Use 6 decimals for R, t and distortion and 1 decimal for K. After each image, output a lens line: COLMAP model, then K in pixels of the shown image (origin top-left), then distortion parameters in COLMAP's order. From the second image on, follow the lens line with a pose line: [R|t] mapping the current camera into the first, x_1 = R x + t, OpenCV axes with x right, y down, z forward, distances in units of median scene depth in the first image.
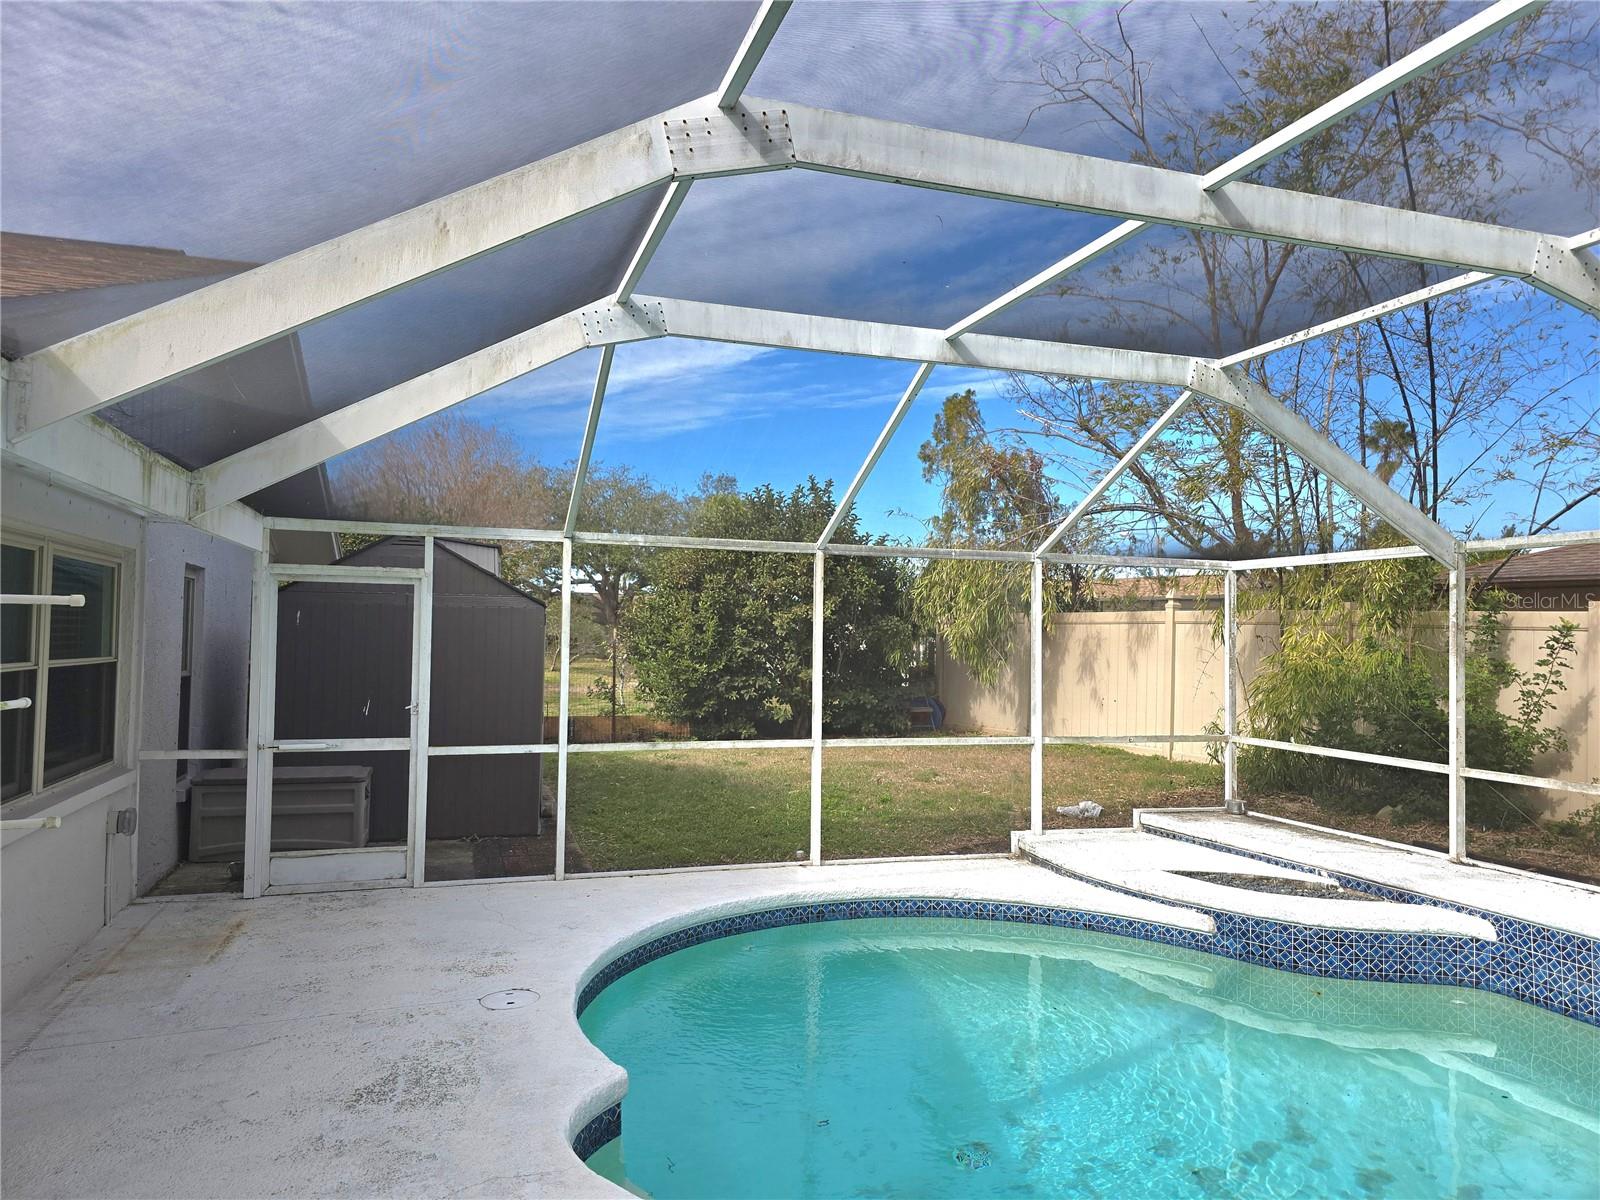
lens RADIAL K [[1082.0, 0, 792.4], [0, 1082.0, 599.0], [0, 0, 1]] dist [0.067802, -0.053002]
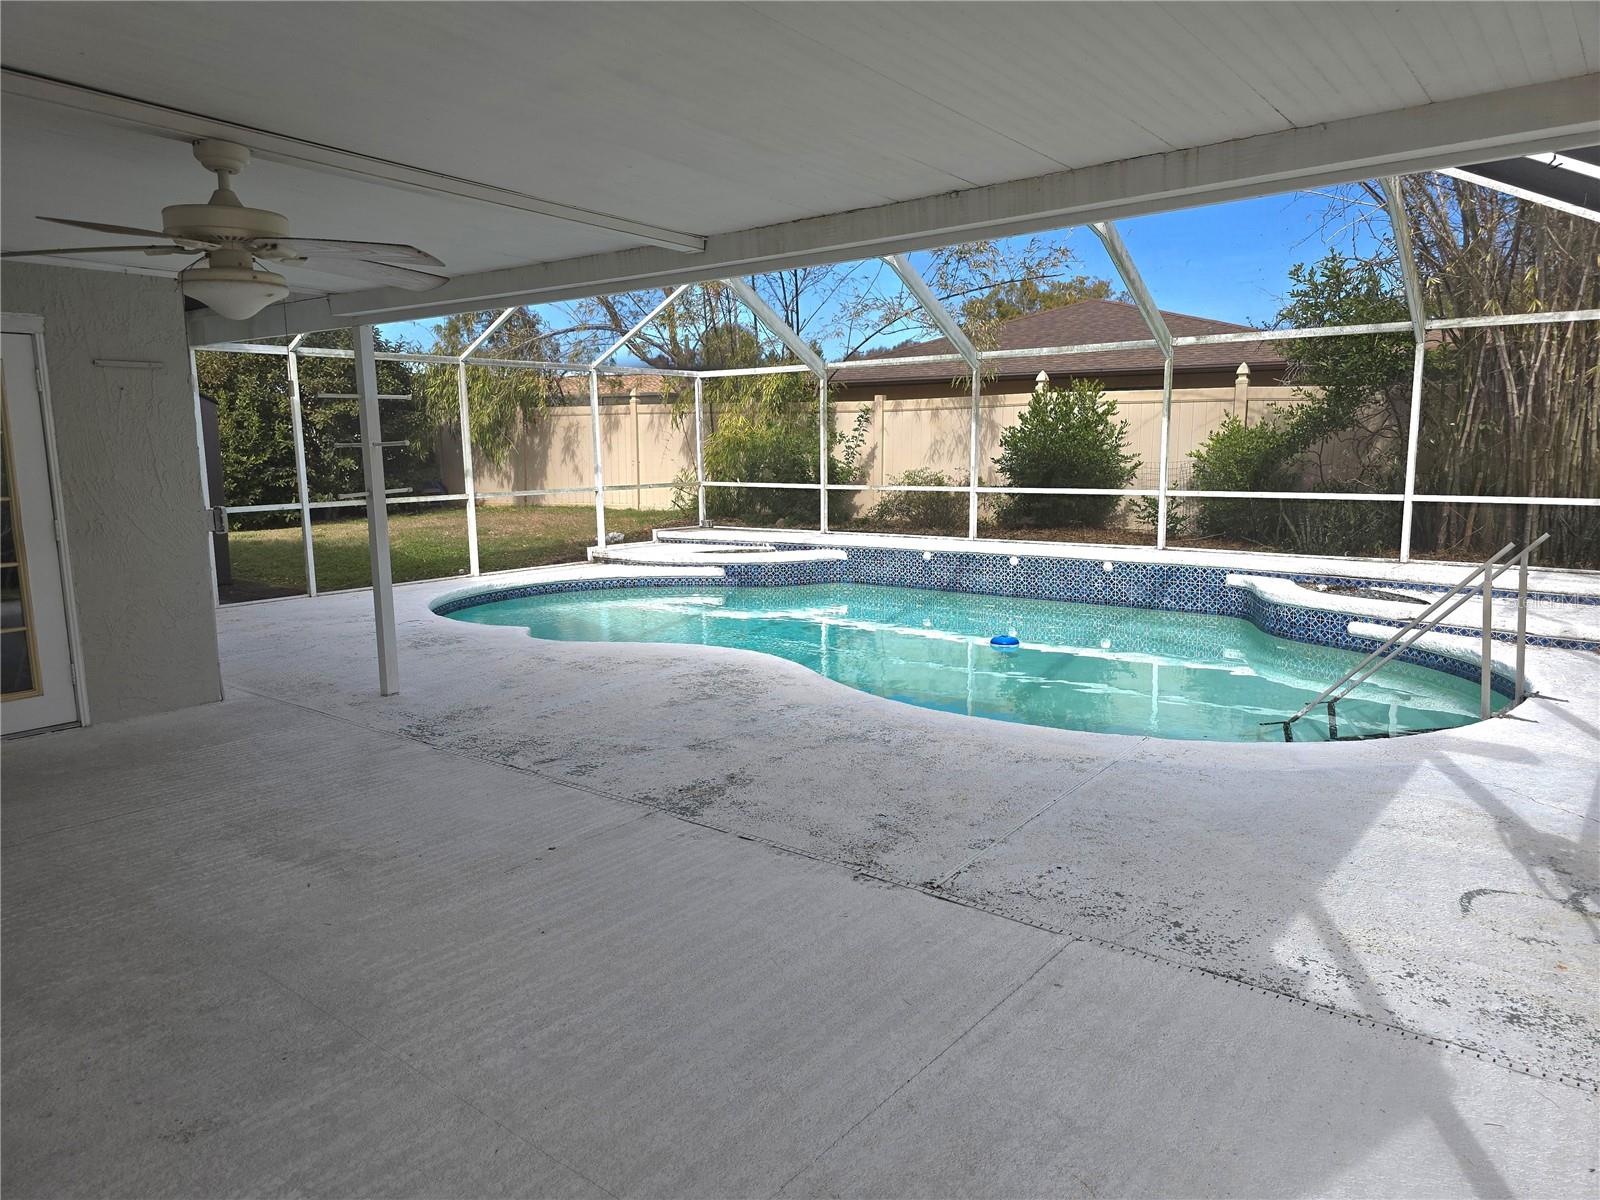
lens RADIAL K [[1082.0, 0, 792.4], [0, 1082.0, 599.0], [0, 0, 1]] dist [0.067802, -0.053002]
pose [[0.838322, -0.109032, 0.534161, -0.393399], [0.010031, 0.982716, 0.184848, 0.000448], [-0.545082, -0.149604, 0.824926, -0.461491]]
